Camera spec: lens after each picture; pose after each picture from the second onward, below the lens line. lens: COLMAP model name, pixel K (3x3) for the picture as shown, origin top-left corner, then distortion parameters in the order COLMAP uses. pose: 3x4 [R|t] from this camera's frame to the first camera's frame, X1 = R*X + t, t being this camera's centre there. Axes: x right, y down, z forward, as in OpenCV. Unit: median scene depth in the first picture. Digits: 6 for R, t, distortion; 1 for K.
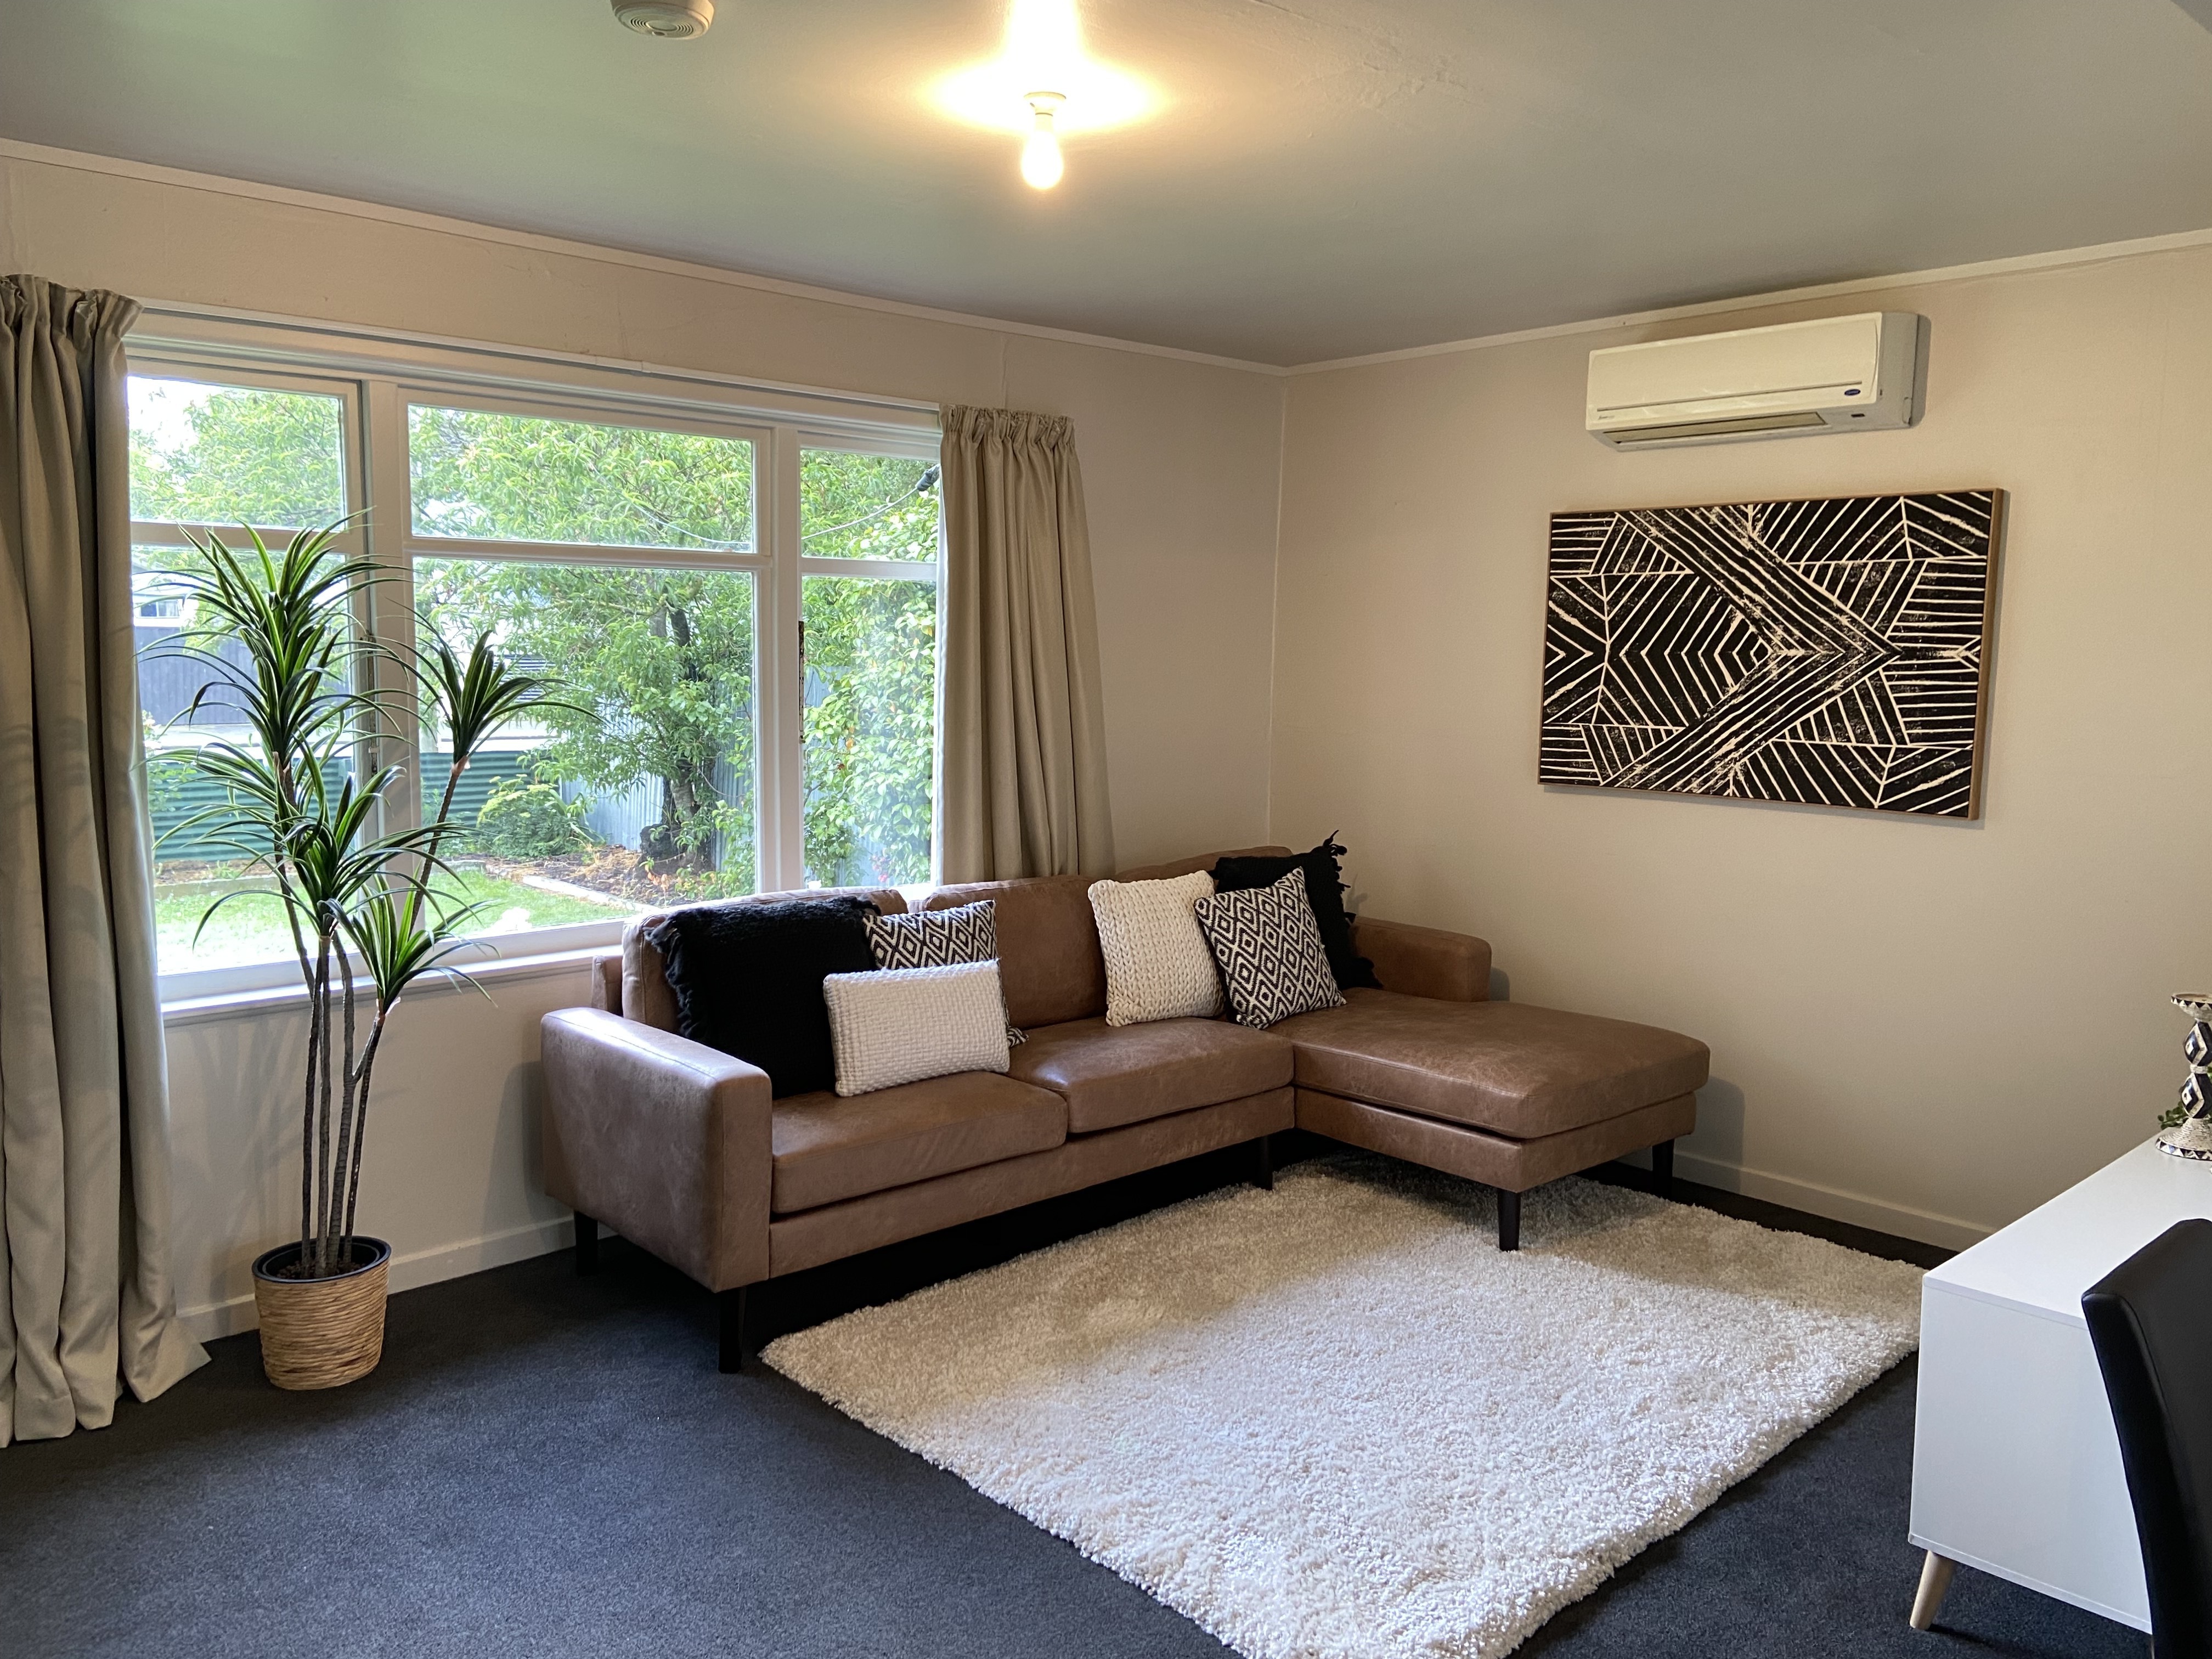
lens RADIAL K [[1646.9, 0, 1083.6], [0, 1646.9, 823.4], [0, 0, 1]] dist [0.050079, -0.025860]
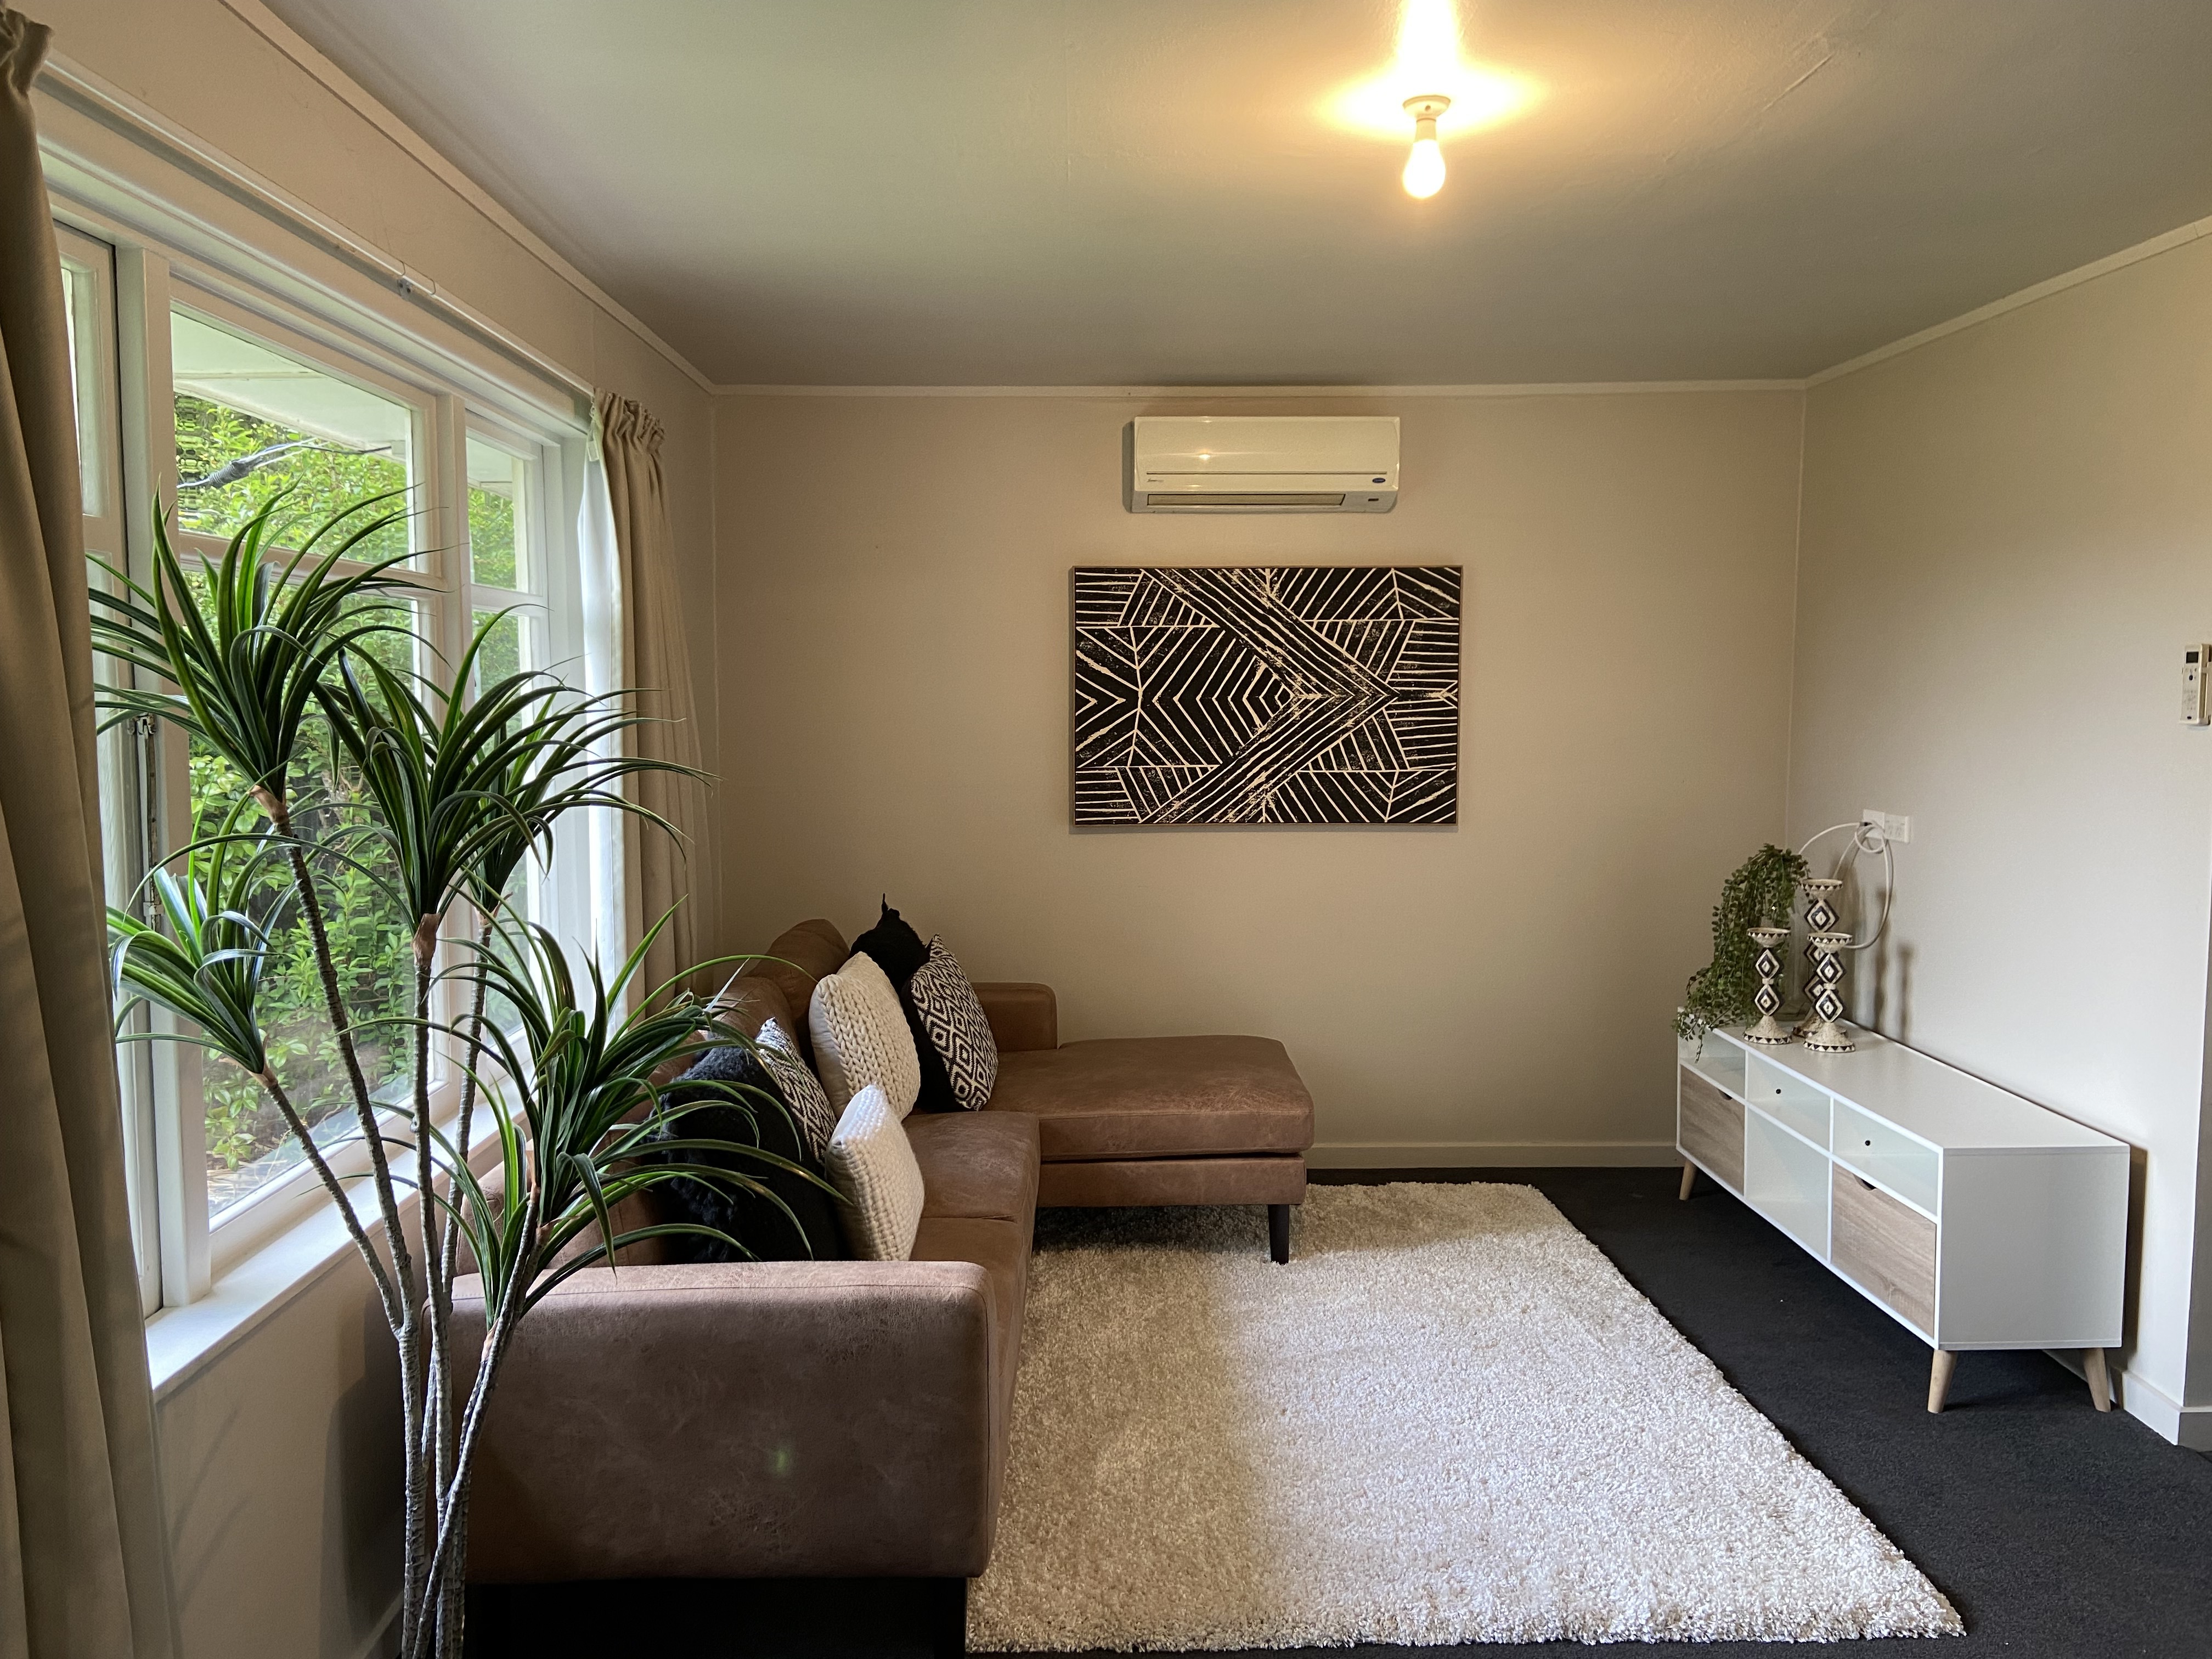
lens RADIAL K [[1646.9, 0, 1094.7], [0, 1646.9, 831.5], [0, 0, 1]] dist [0.050079, -0.025860]
pose [[0.664803, -0.078619, 0.742870, -0.541181], [0.095096, 0.995263, 0.020227, -0.045432], [-0.740941, 0.057197, 0.669130, 0.336231]]
